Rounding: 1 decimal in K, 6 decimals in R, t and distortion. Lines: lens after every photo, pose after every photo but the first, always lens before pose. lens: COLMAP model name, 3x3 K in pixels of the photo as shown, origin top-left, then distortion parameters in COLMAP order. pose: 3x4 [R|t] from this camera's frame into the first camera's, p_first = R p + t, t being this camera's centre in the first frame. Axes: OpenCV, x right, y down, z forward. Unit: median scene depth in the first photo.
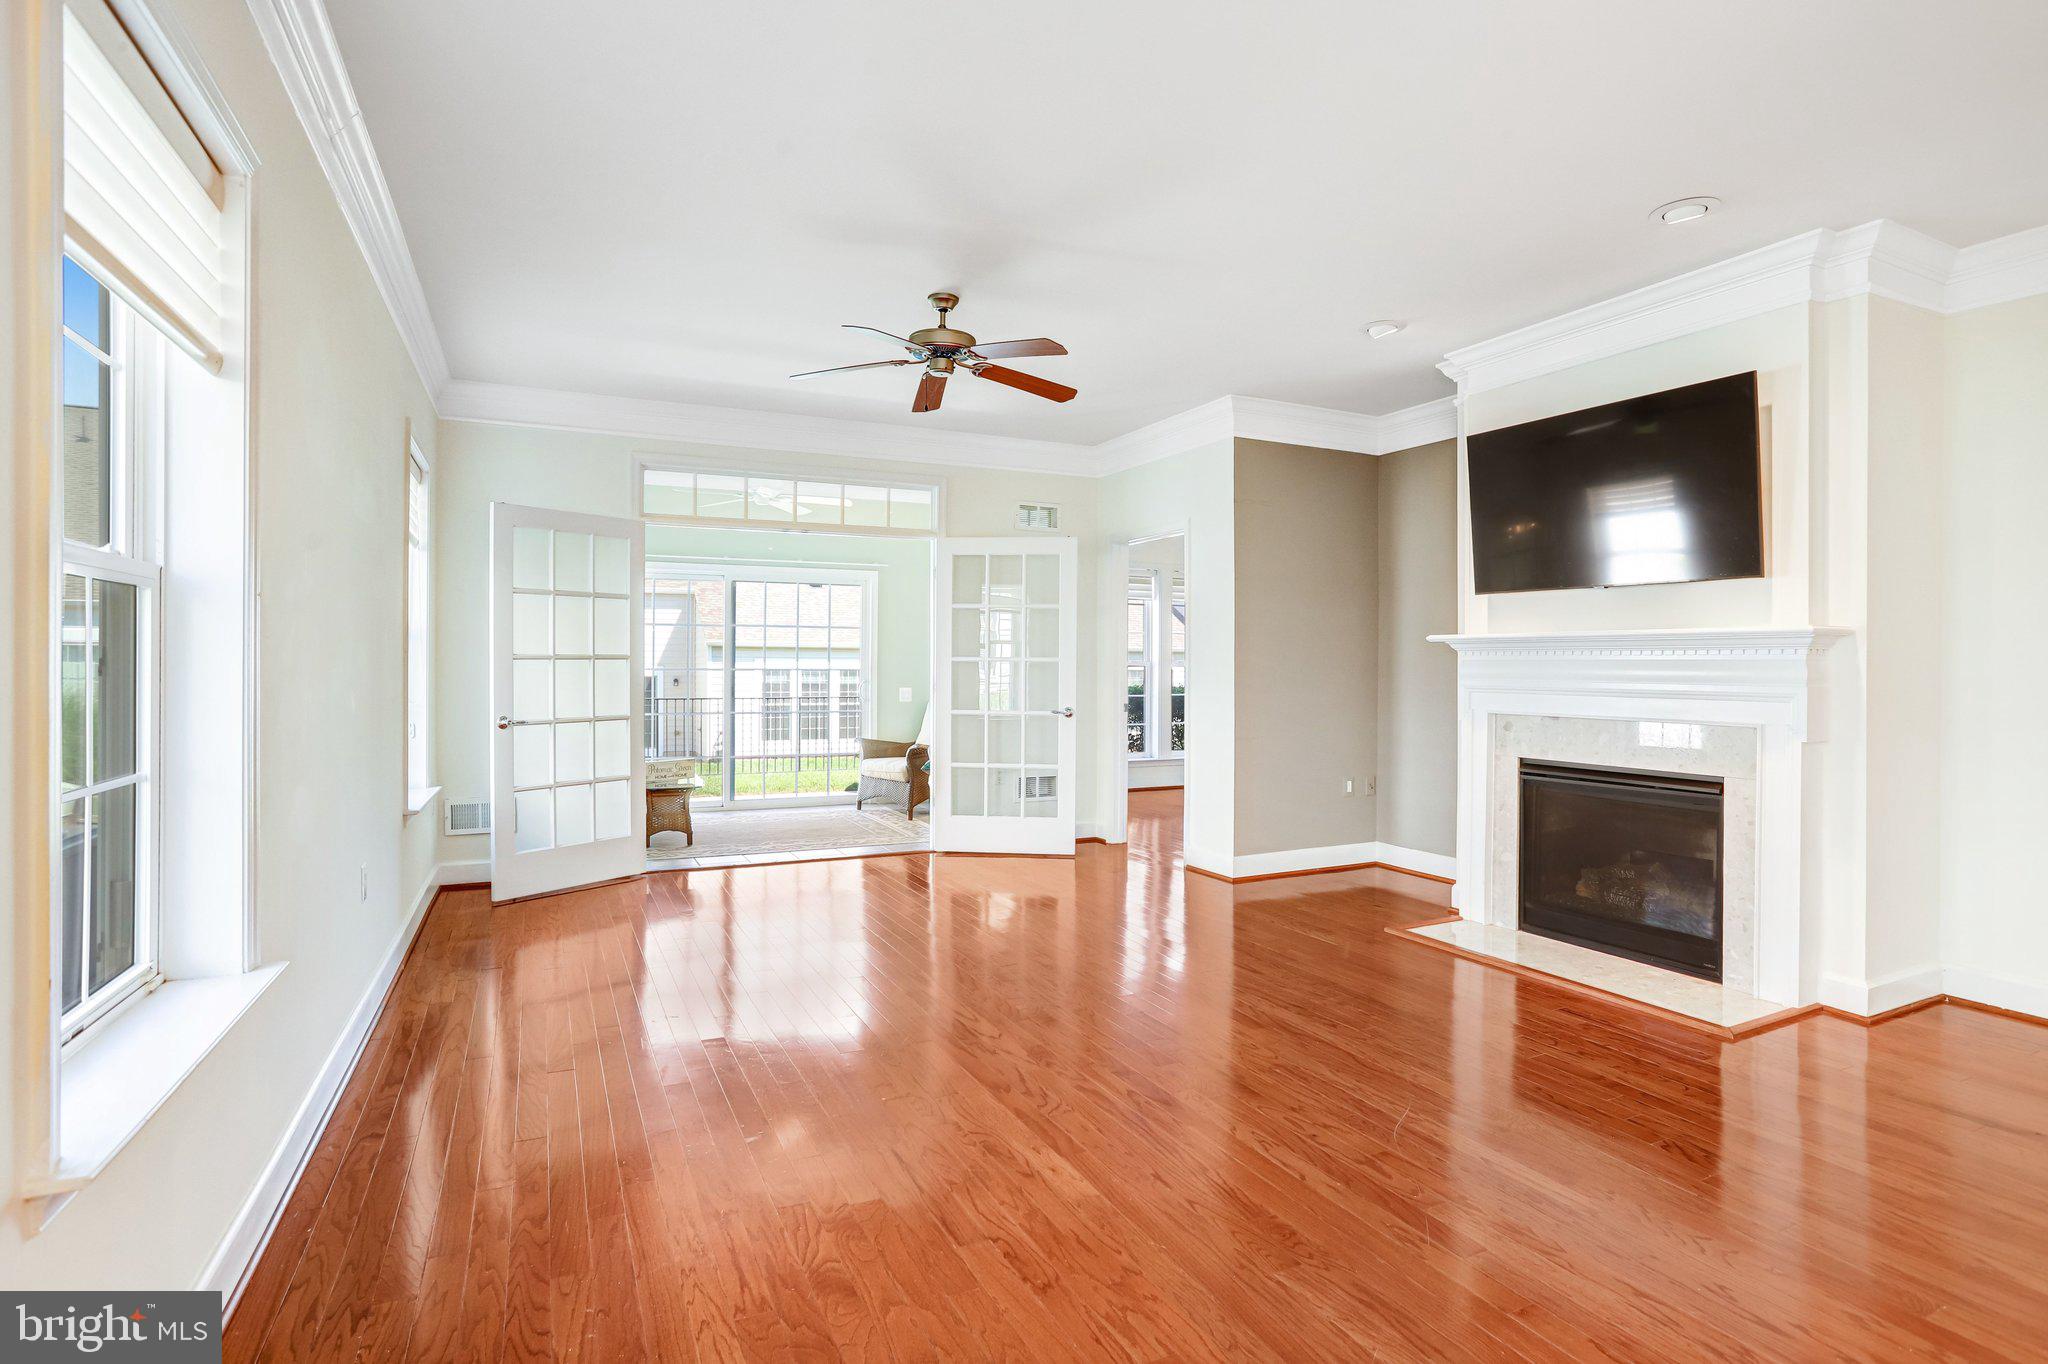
lens RADIAL K [[1028.4, 0, 1024.0], [0, 1028.4, 682.0], [0, 0, 1]] dist [-0.066835, 0.028750]
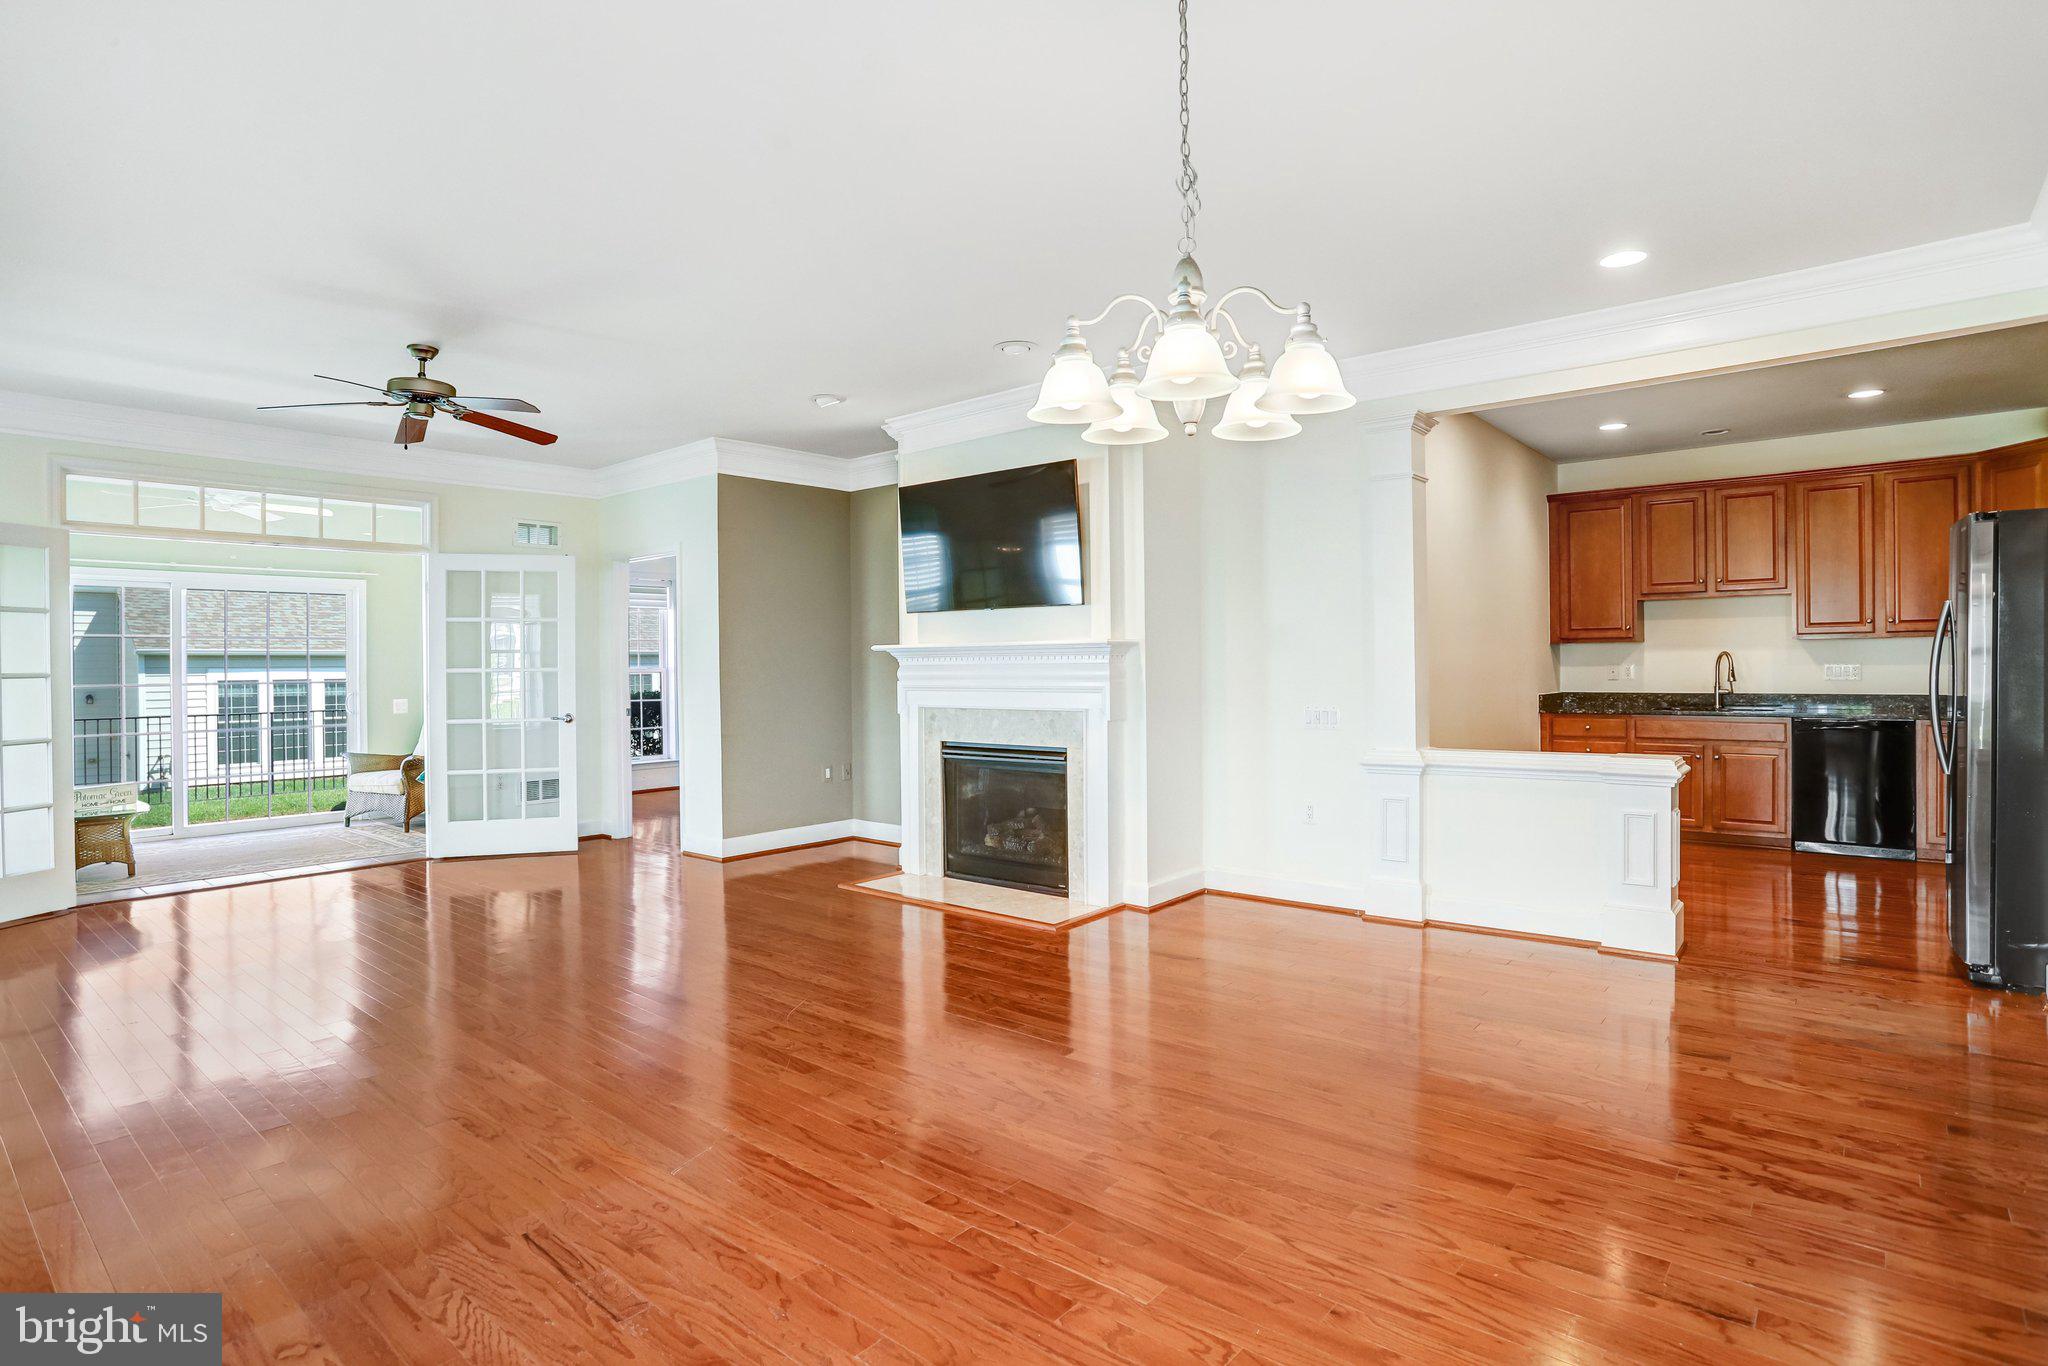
lens RADIAL K [[1029.5, 0, 1034.4], [0, 1029.5, 664.4], [0, 0, 1]] dist [-0.063399, 0.029073]
pose [[0.906164, -0.015767, 0.422632, 0.039757], [0.022975, 0.999664, -0.011966, -0.003542], [-0.422301, 0.020553, 0.906223, -0.188384]]
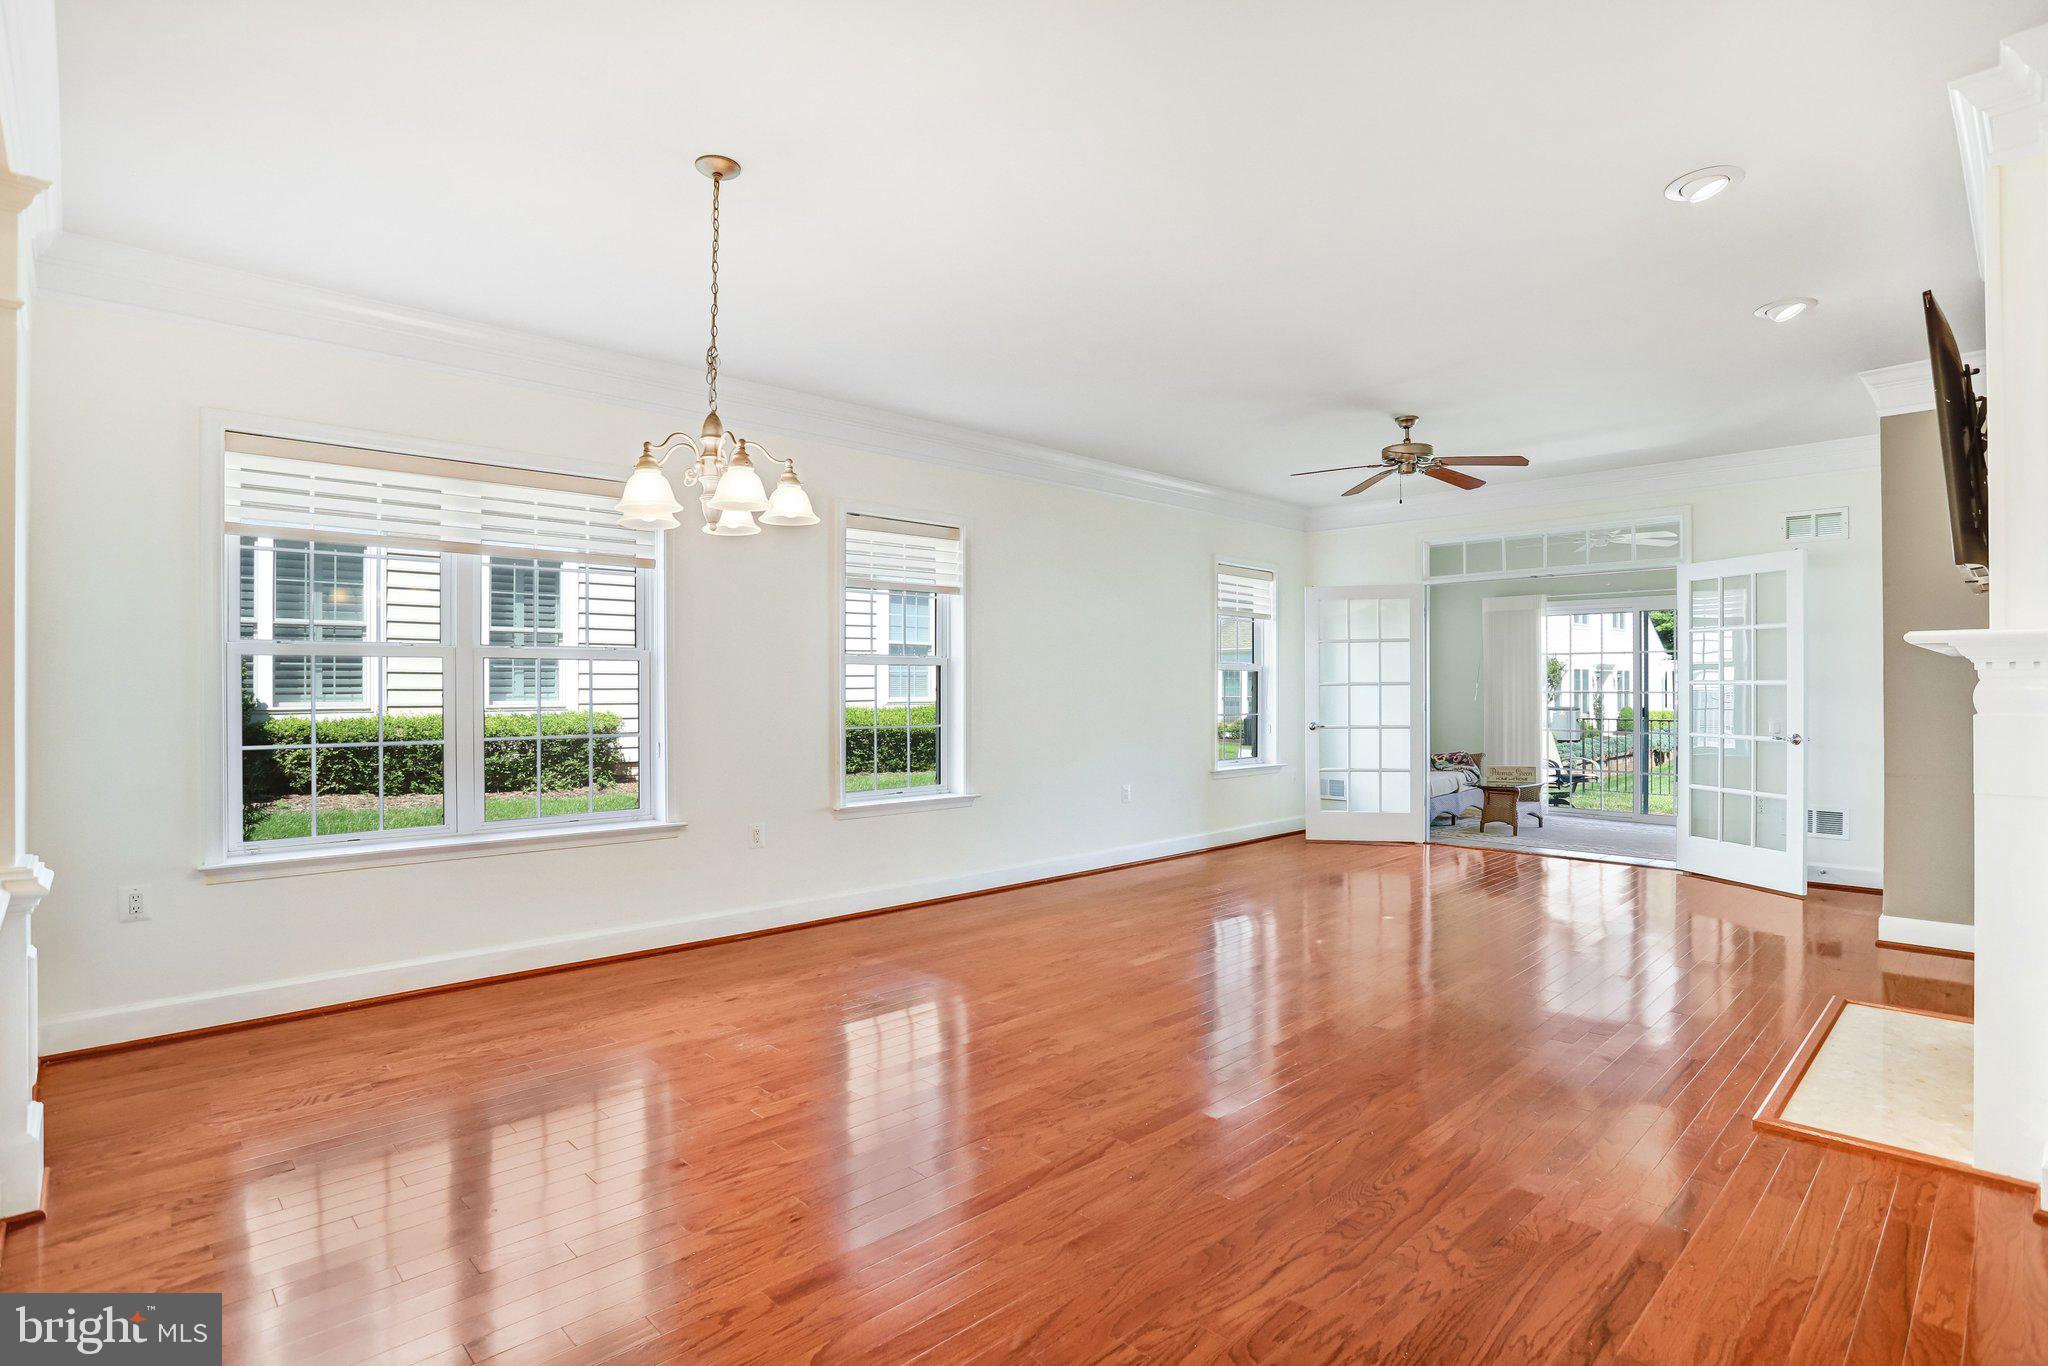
lens RADIAL K [[1029.5, 0, 1034.4], [0, 1029.5, 664.4], [0, 0, 1]] dist [-0.063399, 0.029073]
pose [[0.331013, -0.024029, -0.943320, 0.731229], [-0.015058, 0.999414, -0.030741, -0.000035], [0.943506, 0.024381, 0.330457, 0.064603]]
